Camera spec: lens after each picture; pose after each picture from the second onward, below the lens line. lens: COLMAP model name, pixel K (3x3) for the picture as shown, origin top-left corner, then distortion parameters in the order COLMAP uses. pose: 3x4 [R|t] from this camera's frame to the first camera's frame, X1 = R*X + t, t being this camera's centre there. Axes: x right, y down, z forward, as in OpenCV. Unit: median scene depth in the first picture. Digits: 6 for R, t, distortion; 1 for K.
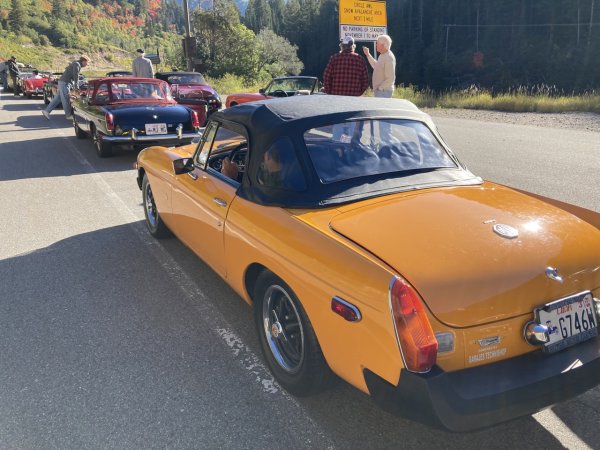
lens RADIAL K [[492.9, 0, 300.4], [0, 492.9, 223.3], [0, 0, 1]] dist [0.023317, -0.005916]
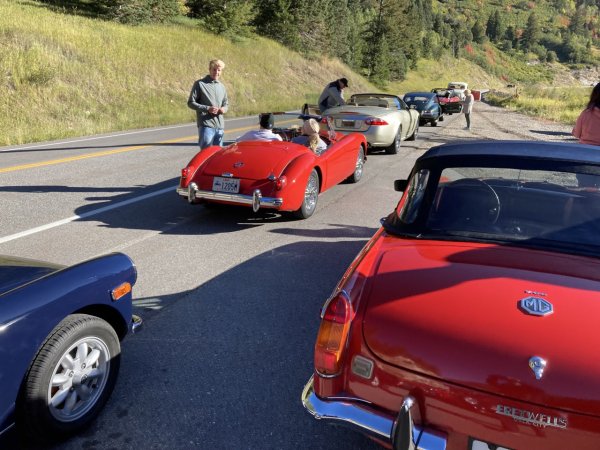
lens RADIAL K [[492.9, 0, 294.9], [0, 492.9, 208.1], [0, 0, 1]] dist [0.023317, -0.005916]
pose [[0.607898, 0.178197, -0.773761, -0.018286], [-0.223562, 0.973480, 0.048552, -0.015754], [0.761892, 0.143469, 0.631615, 0.048639]]
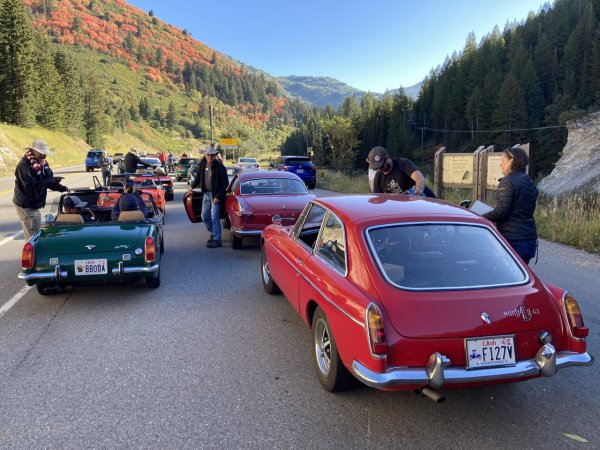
lens RADIAL K [[492.9, 0, 296.4], [0, 492.9, 222.7], [0, 0, 1]] dist [0.023317, -0.005916]
pose [[0.968336, 0.037816, -0.246768, 0.071842], [-0.078221, 0.984647, -0.156050, 0.033954], [0.237078, 0.170412, 0.956428, -0.109836]]
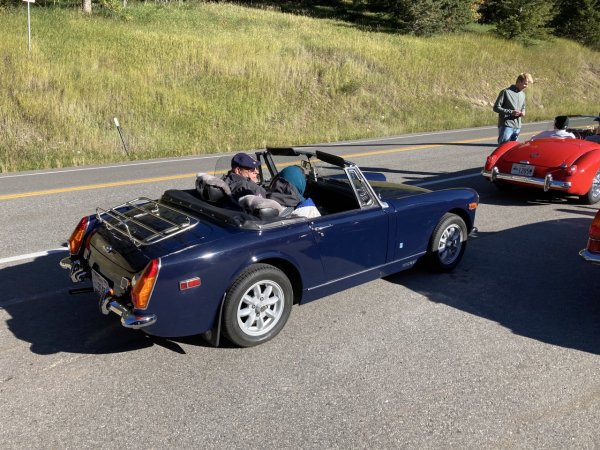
lens RADIAL K [[492.9, 0, 300.1], [0, 492.9, 219.1], [0, 0, 1]] dist [0.023317, -0.005916]
pose [[0.134074, 0.229216, -0.964098, -0.013474], [-0.275794, 0.943076, 0.185864, -0.014710], [0.951820, 0.240973, 0.189659, 0.045063]]
